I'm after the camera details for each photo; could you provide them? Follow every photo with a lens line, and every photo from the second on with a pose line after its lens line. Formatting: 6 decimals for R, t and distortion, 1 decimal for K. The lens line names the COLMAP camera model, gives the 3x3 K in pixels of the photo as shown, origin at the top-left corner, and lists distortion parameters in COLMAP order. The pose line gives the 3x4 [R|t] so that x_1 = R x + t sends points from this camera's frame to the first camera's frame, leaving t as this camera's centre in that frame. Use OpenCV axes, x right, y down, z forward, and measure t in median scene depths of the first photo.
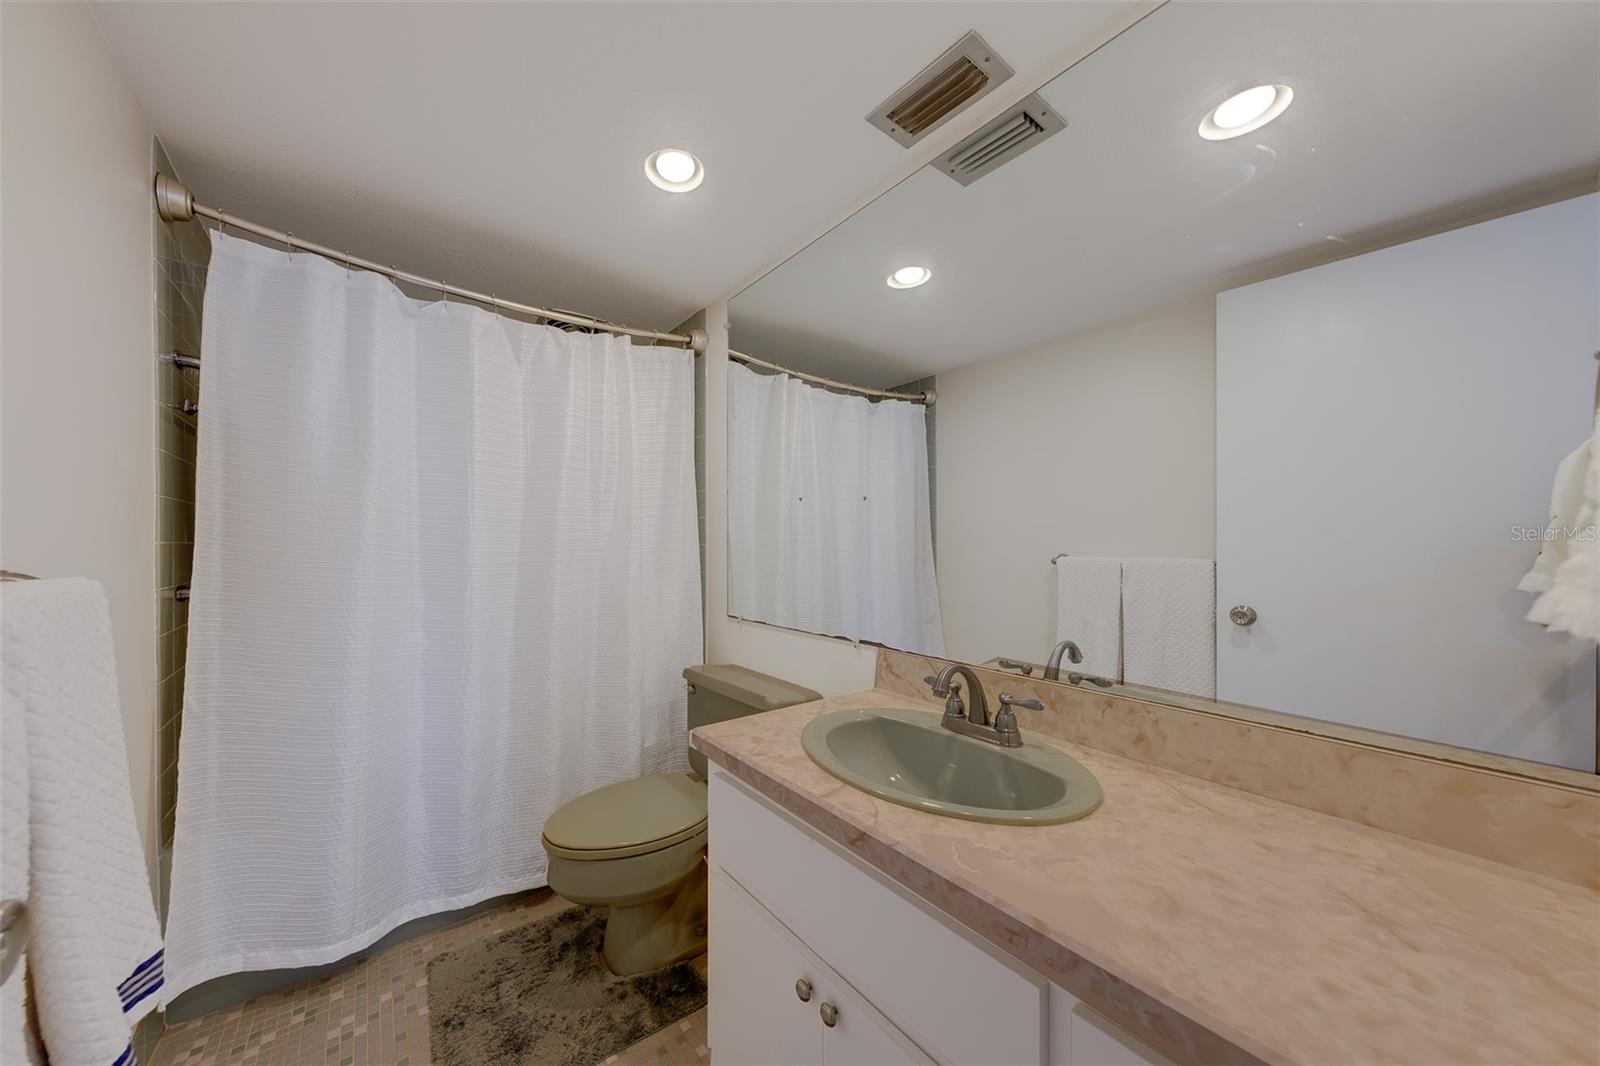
lens RADIAL K [[527.7, 0, 784.8], [0, 527.7, 535.5], [0, 0, 1]] dist [0.012704, -0.000804]
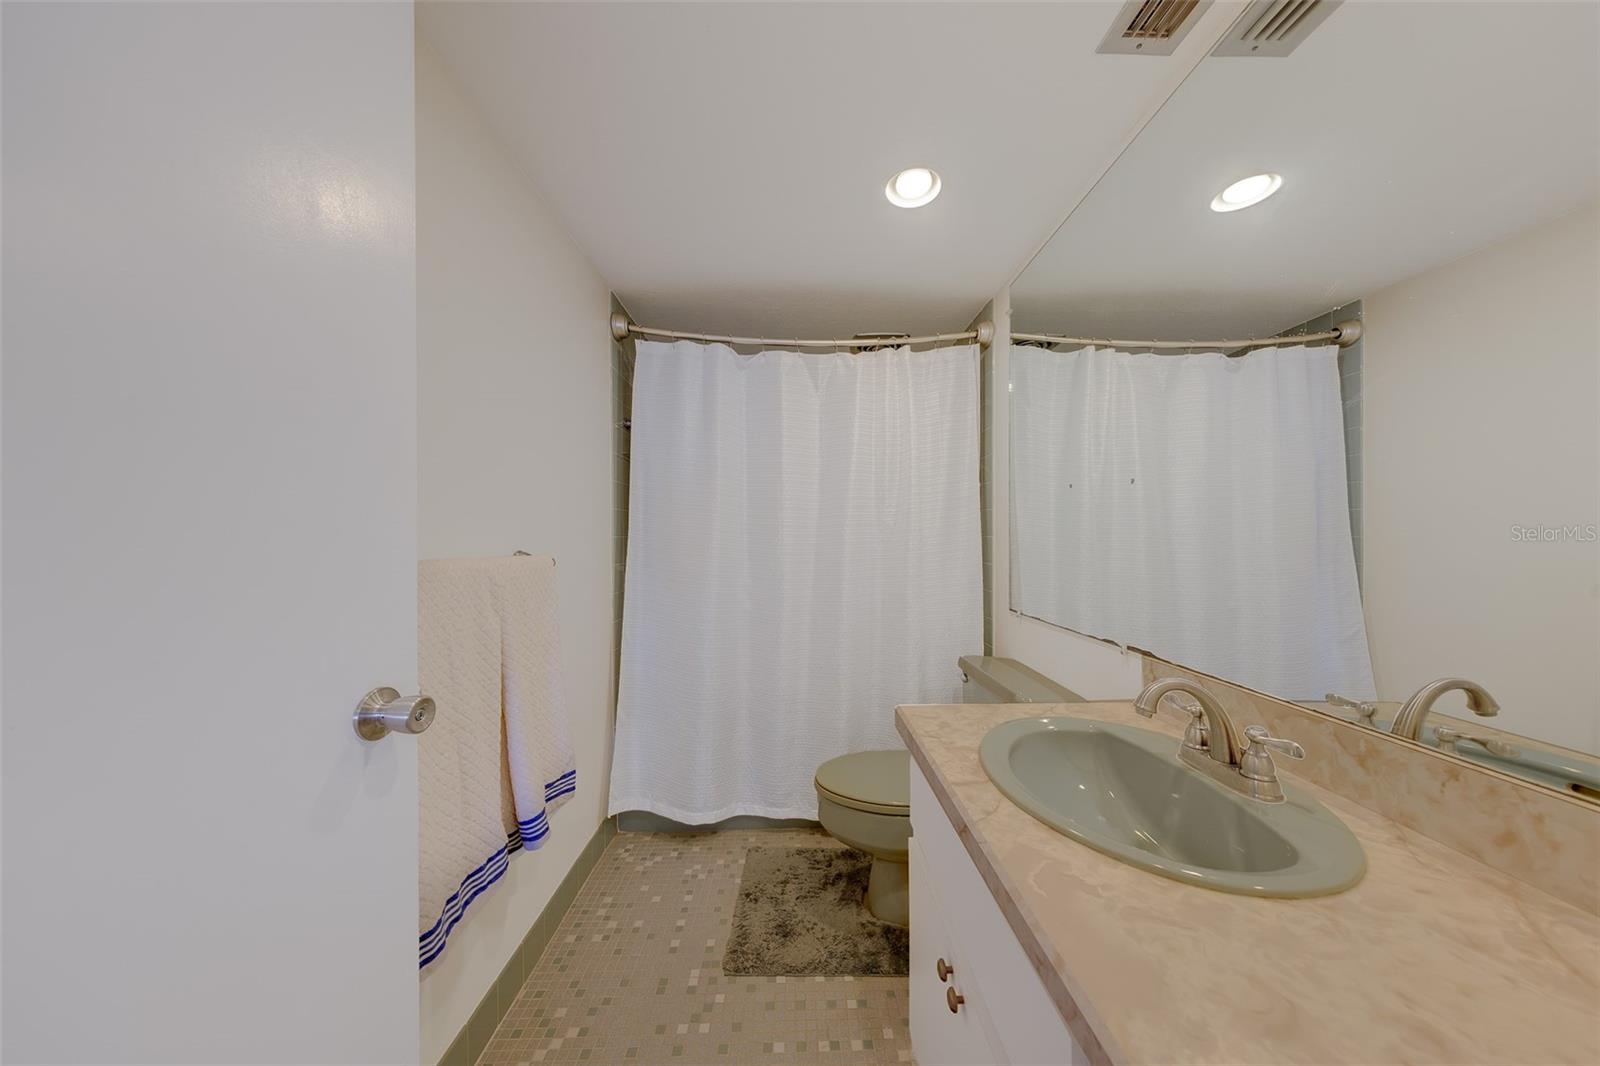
lens RADIAL K [[527.7, 0, 848.9], [0, 527.7, 530.0], [0, 0, 1]] dist [0.012704, -0.000804]
pose [[0.835388, -0.013288, -0.549500, 0.272163], [0.013664, 0.999901, -0.003407, 0.006220], [0.549491, -0.004662, 0.835487, 0.029875]]
